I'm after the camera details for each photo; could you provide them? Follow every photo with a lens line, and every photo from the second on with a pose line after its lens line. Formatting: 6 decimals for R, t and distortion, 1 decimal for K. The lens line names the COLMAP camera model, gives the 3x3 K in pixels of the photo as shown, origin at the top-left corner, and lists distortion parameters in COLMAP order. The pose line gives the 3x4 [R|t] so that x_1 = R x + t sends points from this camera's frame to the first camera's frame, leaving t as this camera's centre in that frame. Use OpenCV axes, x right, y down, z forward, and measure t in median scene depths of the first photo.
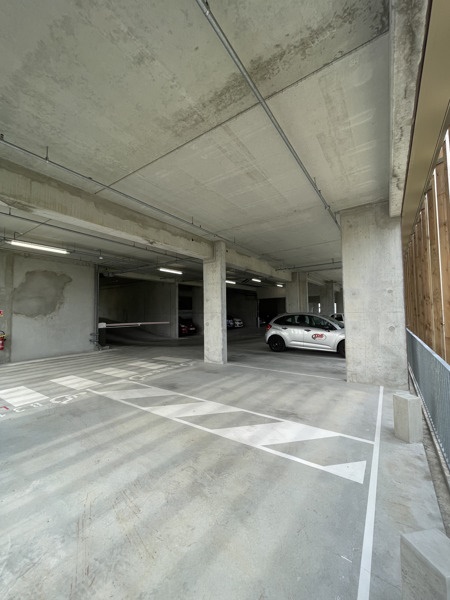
lens RADIAL K [[242.3, 0, 225.0], [0, 242.3, 300.0], [0, 0, 1]] dist [-0.002185, -0.000069]
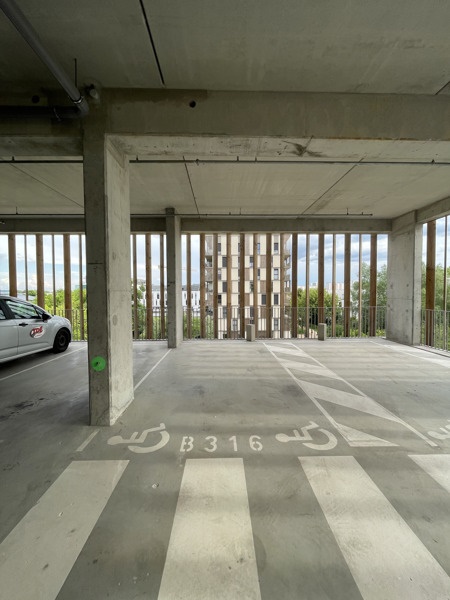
lens RADIAL K [[242.3, 0, 225.0], [0, 242.3, 300.0], [0, 0, 1]] dist [-0.002185, -0.000069]
pose [[-0.576754, -0.003679, 0.816910, -0.798623], [-0.026647, 0.999542, -0.014311, 0.115791], [-0.816483, -0.030022, -0.576588, 1.800593]]
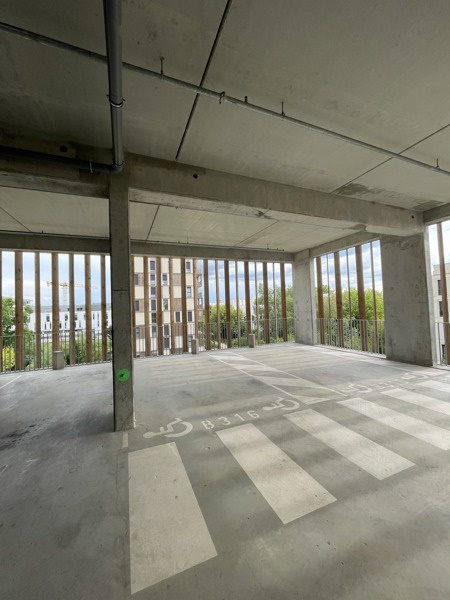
lens RADIAL K [[242.3, 0, 225.0], [0, 242.3, 300.0], [0, 0, 1]] dist [-0.002185, -0.000069]
pose [[-0.833850, 0.066826, 0.547932, -0.774813], [0.022848, 0.995973, -0.086699, 0.123766], [-0.551519, -0.059774, -0.832018, 2.141158]]
